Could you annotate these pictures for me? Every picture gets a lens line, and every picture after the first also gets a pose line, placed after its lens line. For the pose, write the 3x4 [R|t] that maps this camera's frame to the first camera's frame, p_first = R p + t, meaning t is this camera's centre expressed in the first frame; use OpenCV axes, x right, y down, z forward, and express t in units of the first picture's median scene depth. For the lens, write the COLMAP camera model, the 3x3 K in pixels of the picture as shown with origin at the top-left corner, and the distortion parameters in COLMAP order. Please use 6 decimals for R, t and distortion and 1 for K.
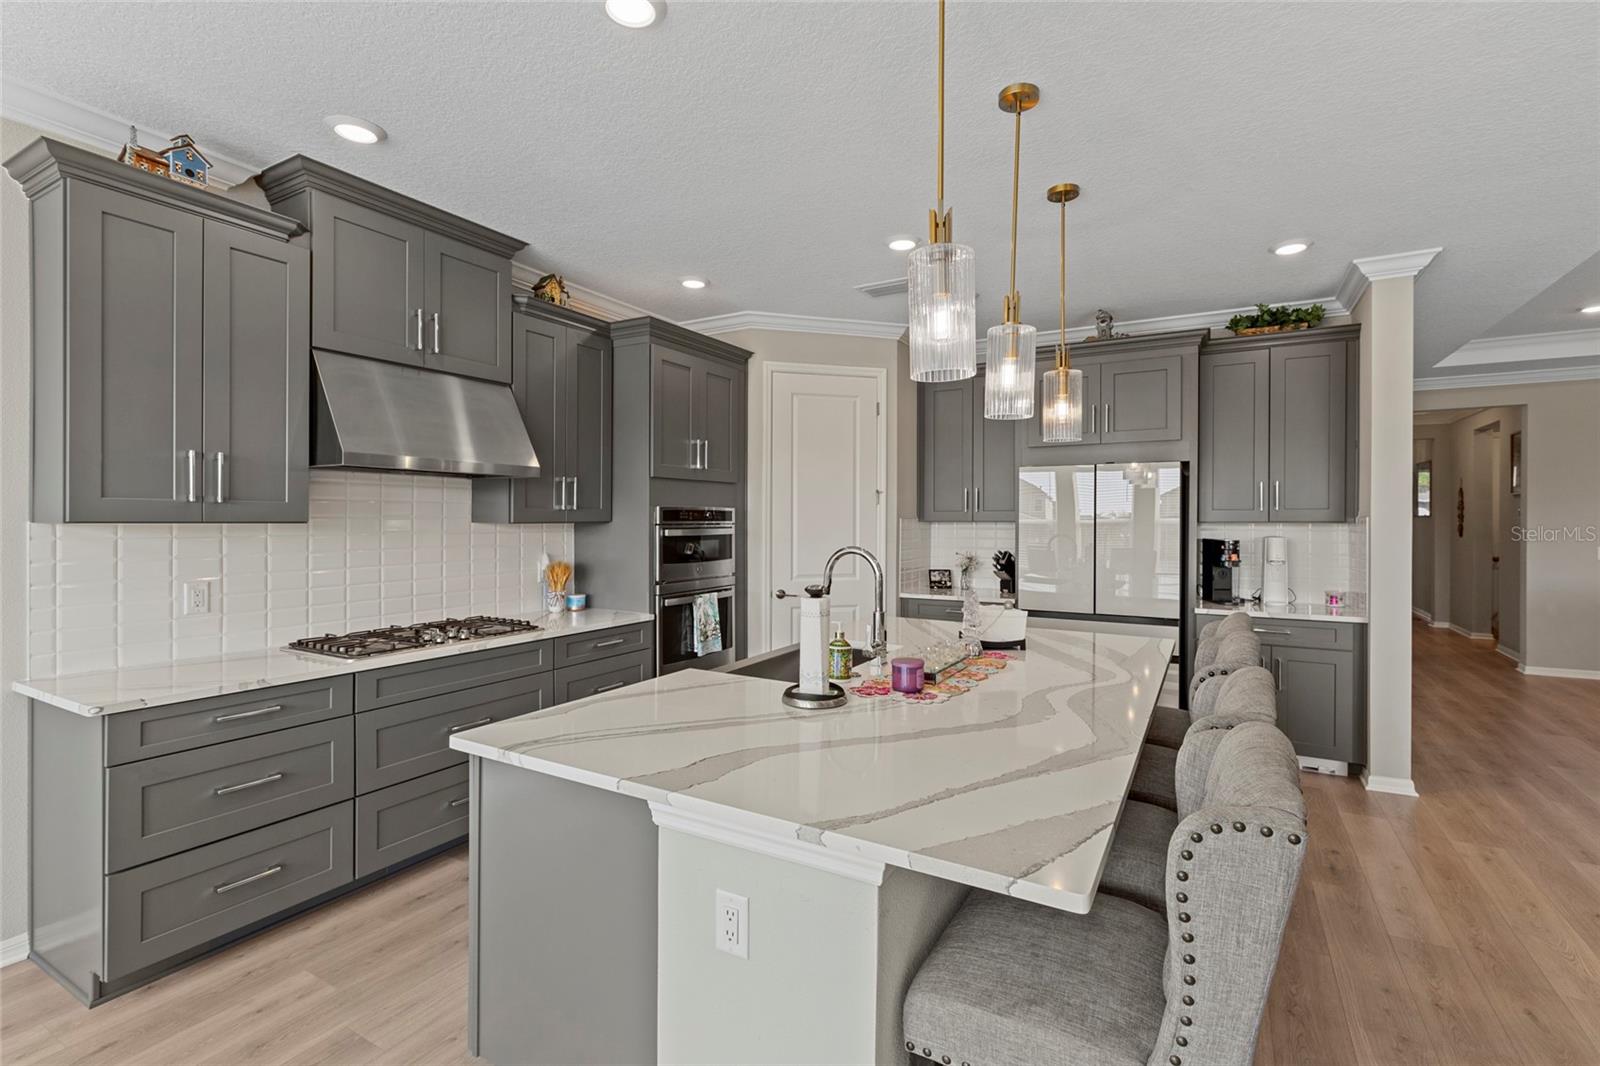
lens RADIAL K [[716.3, 0, 805.2], [0, 716.3, 523.1], [0, 0, 1]] dist [0.003034, 0.000463]
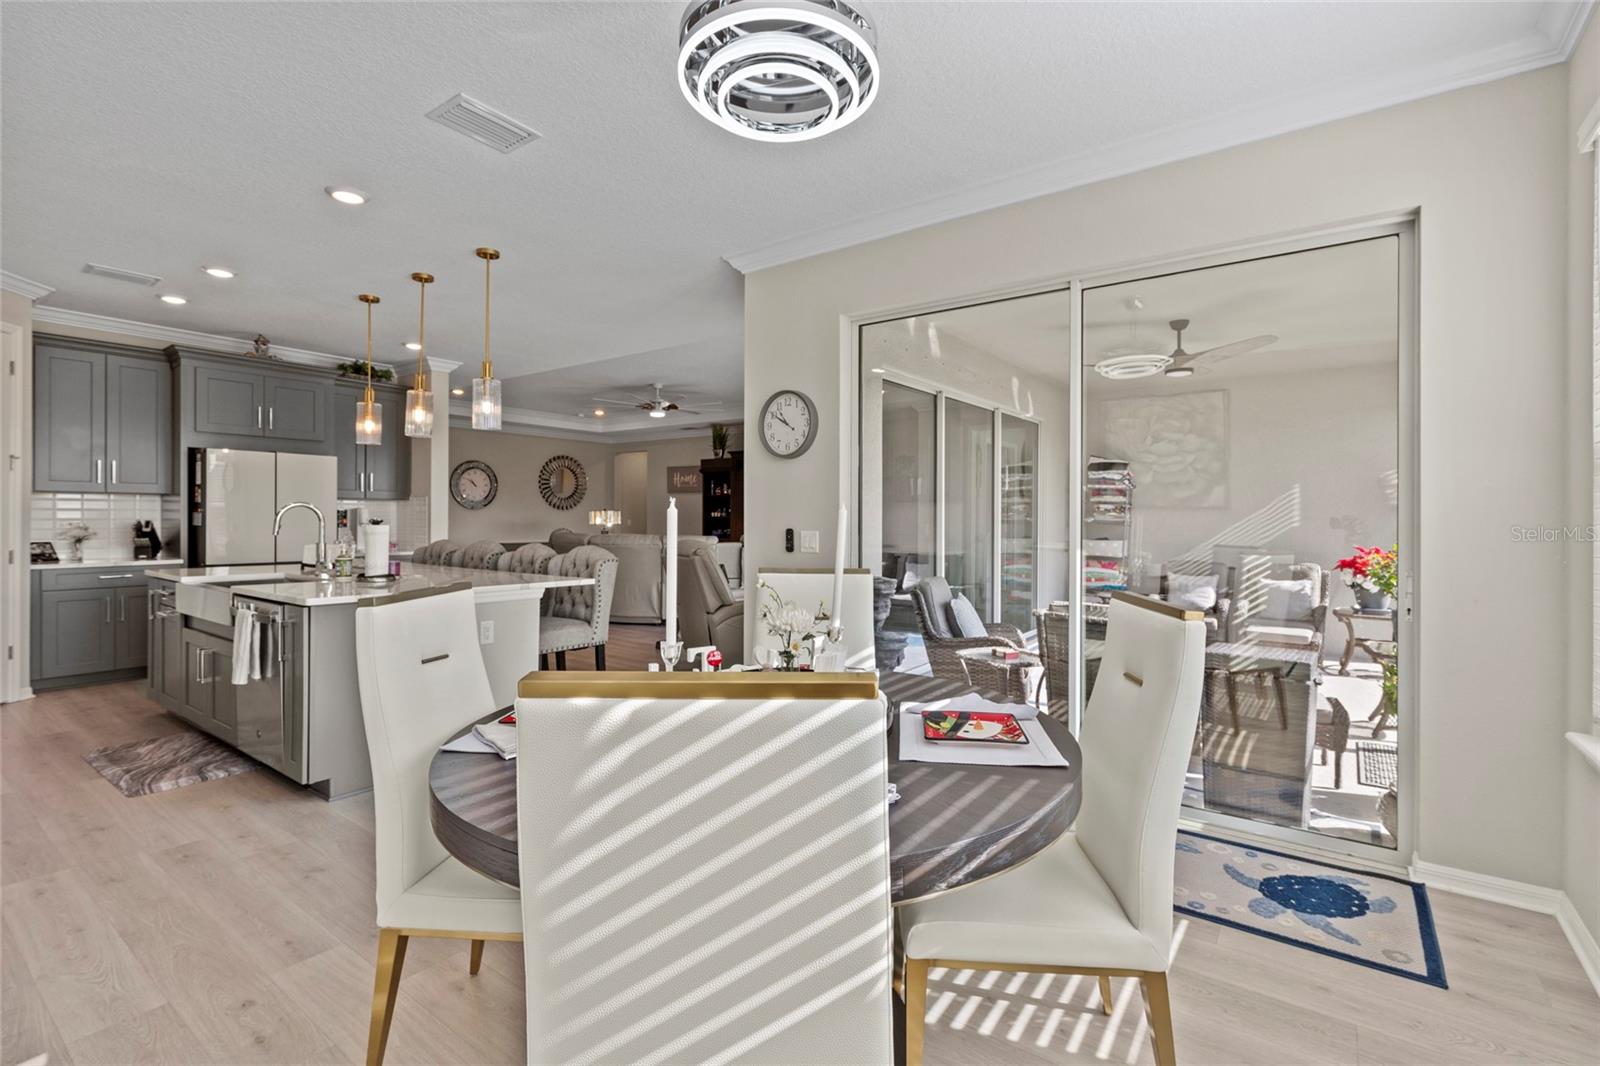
lens RADIAL K [[727.0, 0, 806.8], [0, 727.0, 521.3], [0, 0, 1]] dist [0.003187, 0.000155]
pose [[0.113541, -0.004677, 0.993522, -0.866360], [-0.000746, 0.999988, 0.004793, 0.042007], [-0.993533, -0.001286, 0.113536, -0.162766]]
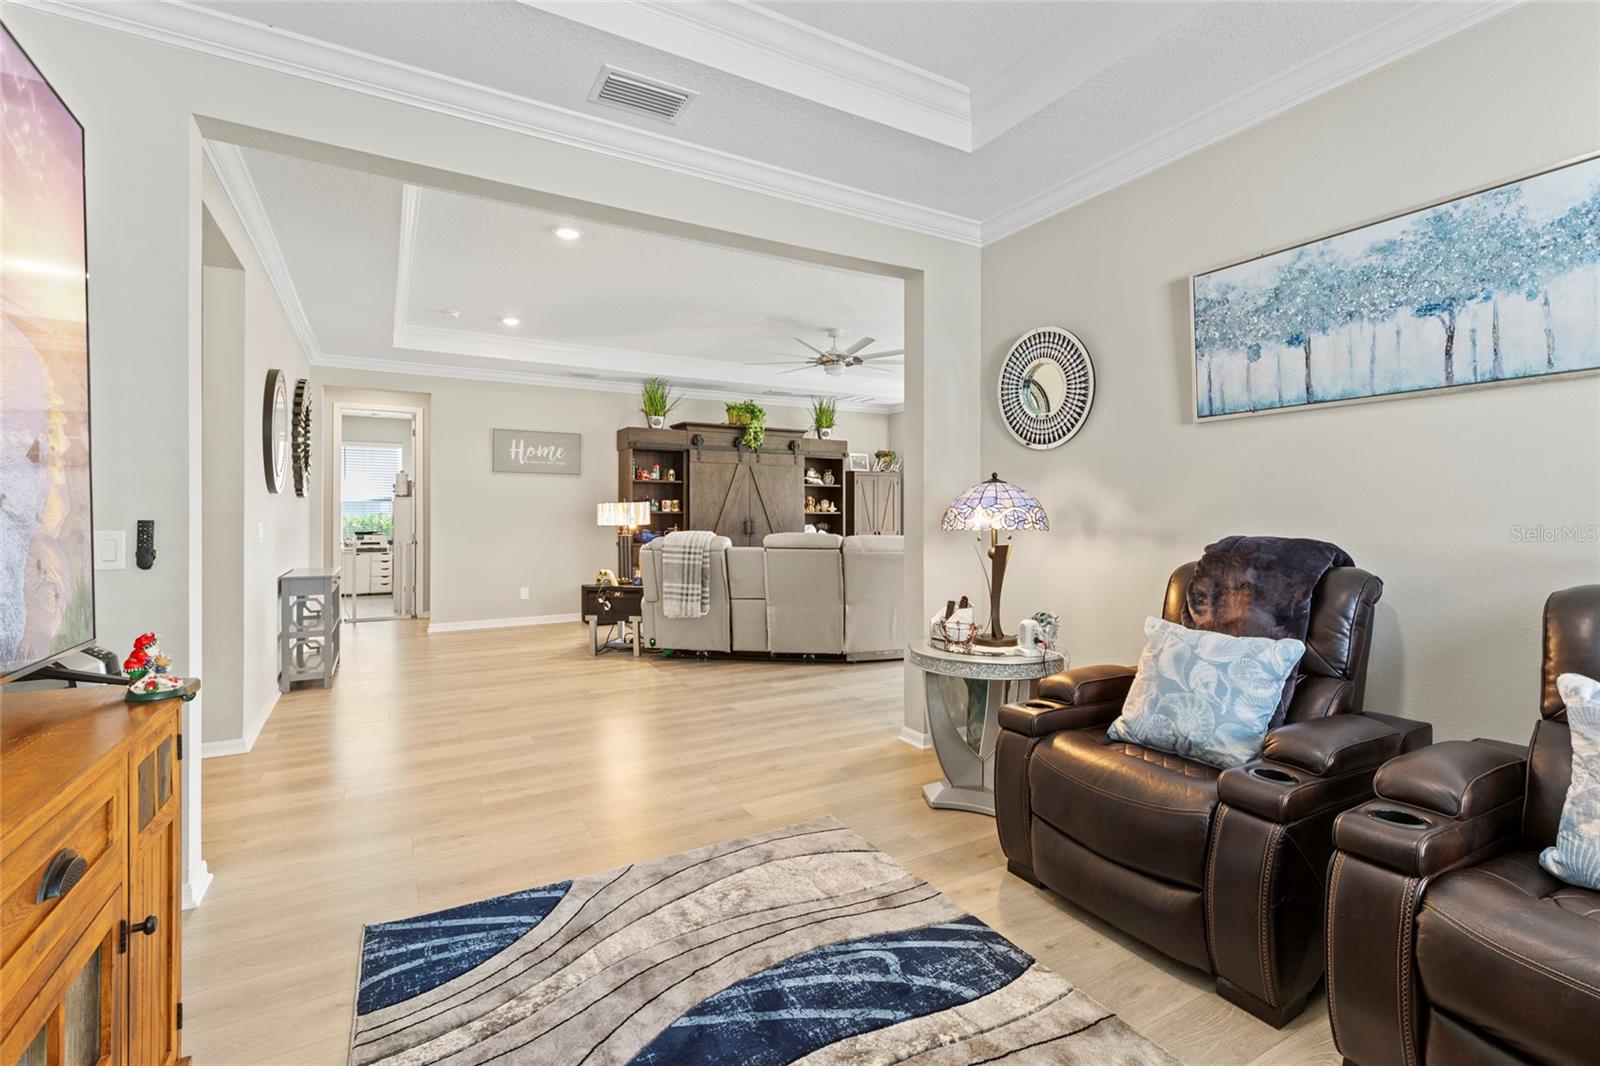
lens RADIAL K [[727.0, 0, 806.8], [0, 727.0, 521.3], [0, 0, 1]] dist [0.003187, 0.000155]
pose [[-0.863429, -0.010995, 0.504351, 0.528772], [-0.001746, 0.999822, 0.018806, 0.025590], [-0.504468, 0.015357, -0.863294, 1.976882]]
